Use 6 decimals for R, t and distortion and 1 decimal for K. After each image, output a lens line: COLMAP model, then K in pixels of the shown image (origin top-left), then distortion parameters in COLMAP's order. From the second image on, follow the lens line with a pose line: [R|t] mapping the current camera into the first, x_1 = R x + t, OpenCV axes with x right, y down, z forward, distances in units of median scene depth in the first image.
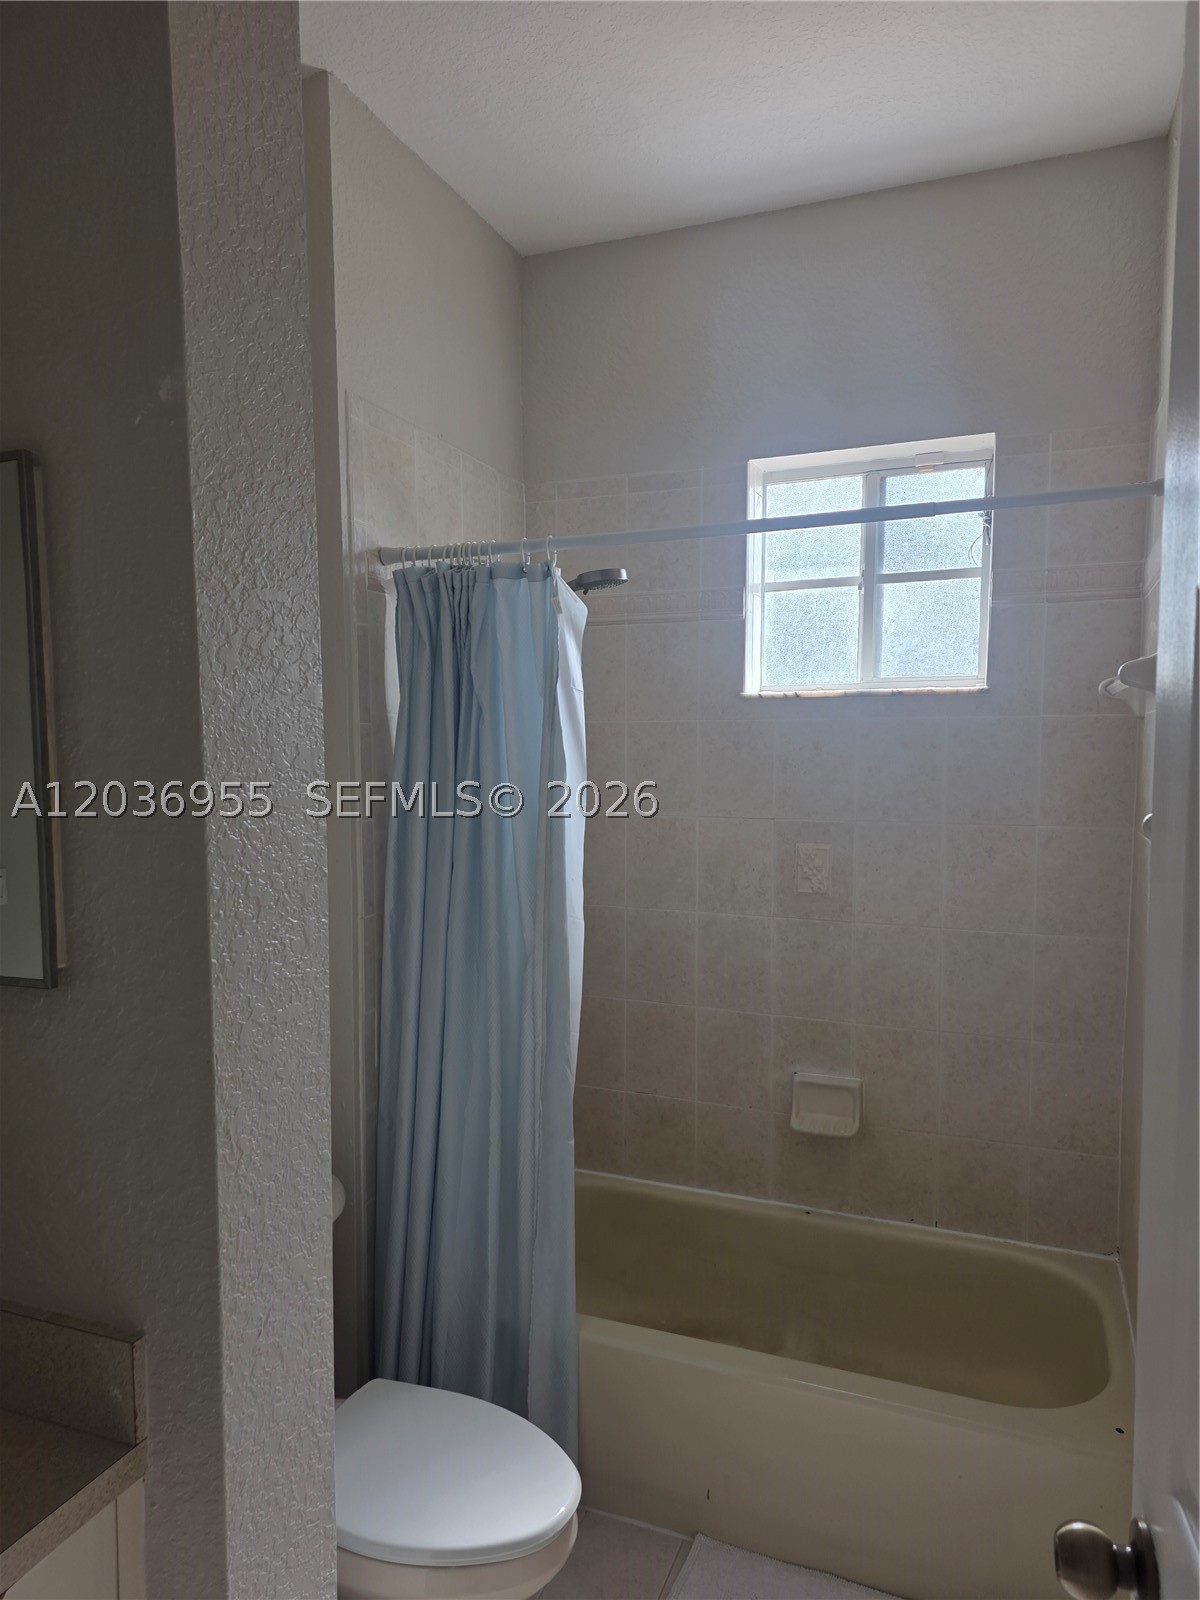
lens RADIAL K [[1045.5, 0, 589.4], [0, 1045.5, 803.9], [0, 0, 1]] dist [0.049288, -0.025992]
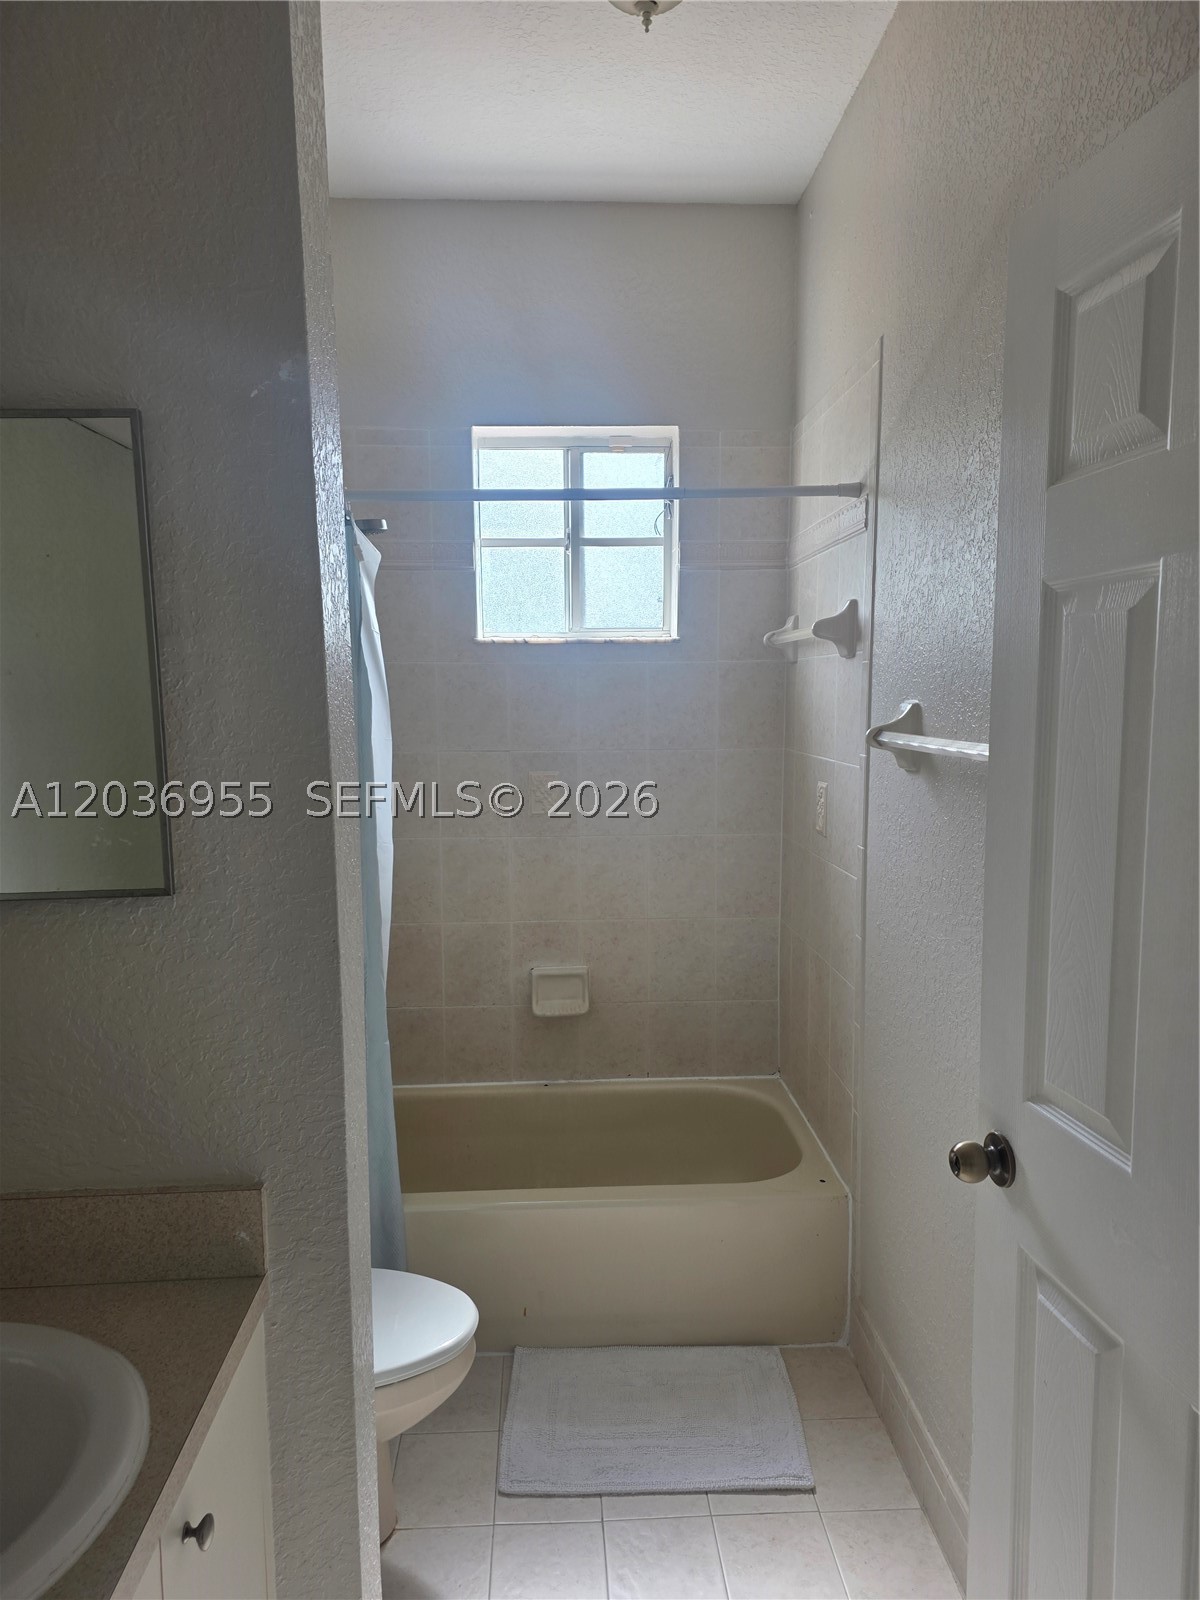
lens RADIAL K [[1045.5, 0, 593.8], [0, 1045.5, 795.0], [0, 0, 1]] dist [0.049288, -0.025992]
pose [[0.911882, -0.047020, 0.407750, -0.207749], [0.029490, 0.998355, 0.049175, 0.009729], [-0.409391, -0.032817, 0.911769, -0.075682]]
